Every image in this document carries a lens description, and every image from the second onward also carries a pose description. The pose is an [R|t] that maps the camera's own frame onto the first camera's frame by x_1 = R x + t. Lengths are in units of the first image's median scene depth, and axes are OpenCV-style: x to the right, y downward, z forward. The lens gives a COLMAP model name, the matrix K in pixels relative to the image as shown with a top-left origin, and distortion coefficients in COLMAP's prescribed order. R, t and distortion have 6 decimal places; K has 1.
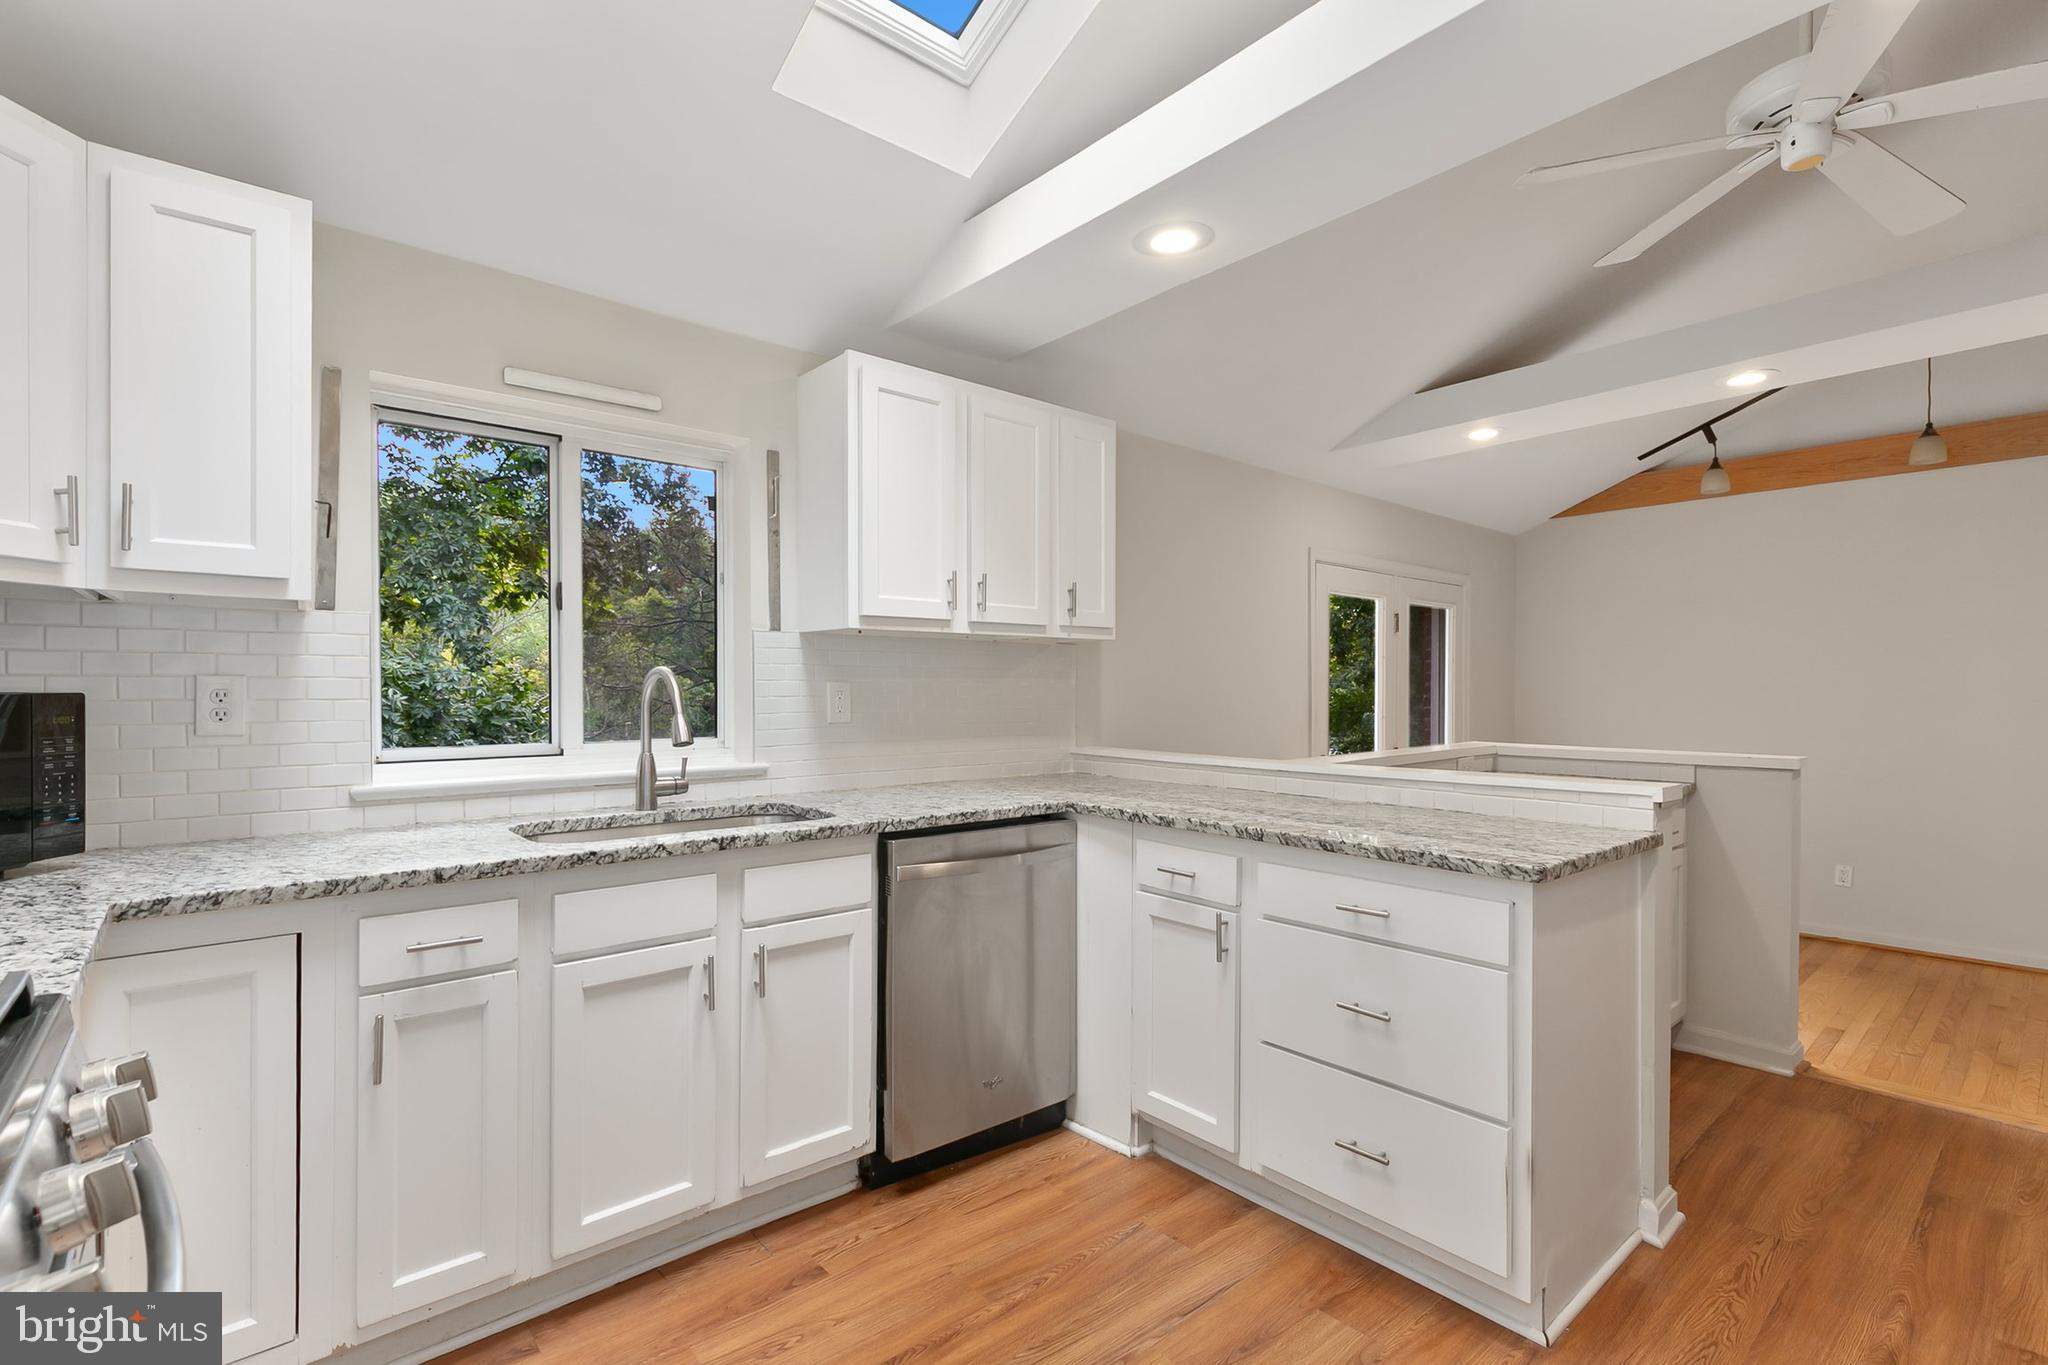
lens RADIAL K [[927.5, 0, 1024.0], [0, 927.5, 682.5], [0, 0, 1]] dist [0.004295, -0.000602]
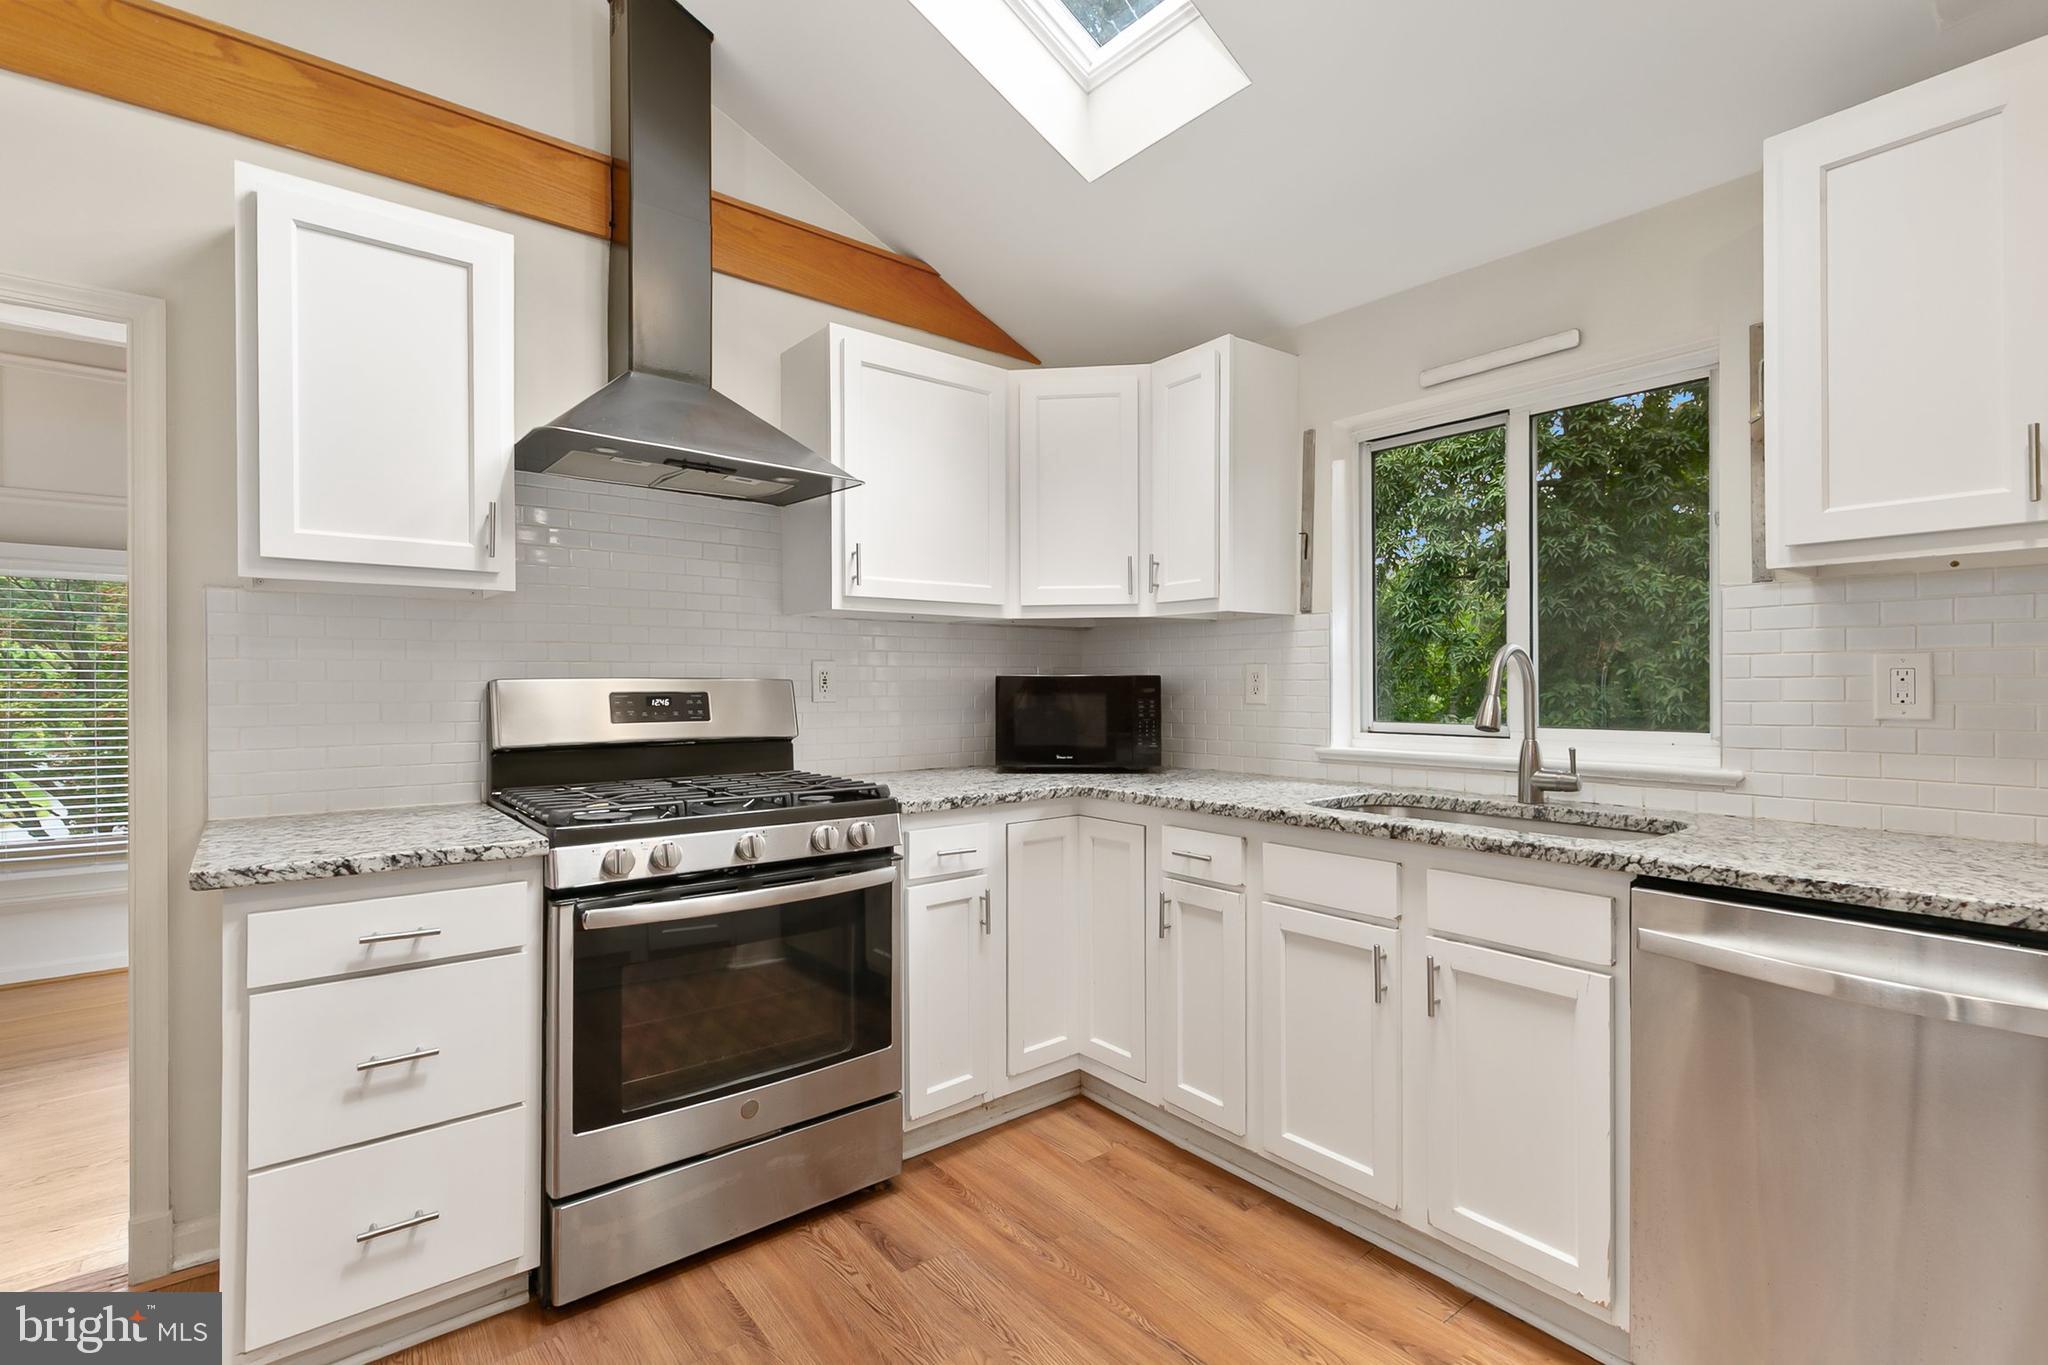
lens RADIAL K [[937.8, 0, 1013.3], [0, 937.8, 677.6], [0, 0, 1]] dist [0.013080, -0.001523]
pose [[-0.039330, -0.007033, -0.999202, 0.604264], [0.009386, 0.999929, -0.007408, 0.020364], [0.999182, -0.009670, -0.039261, 0.619219]]
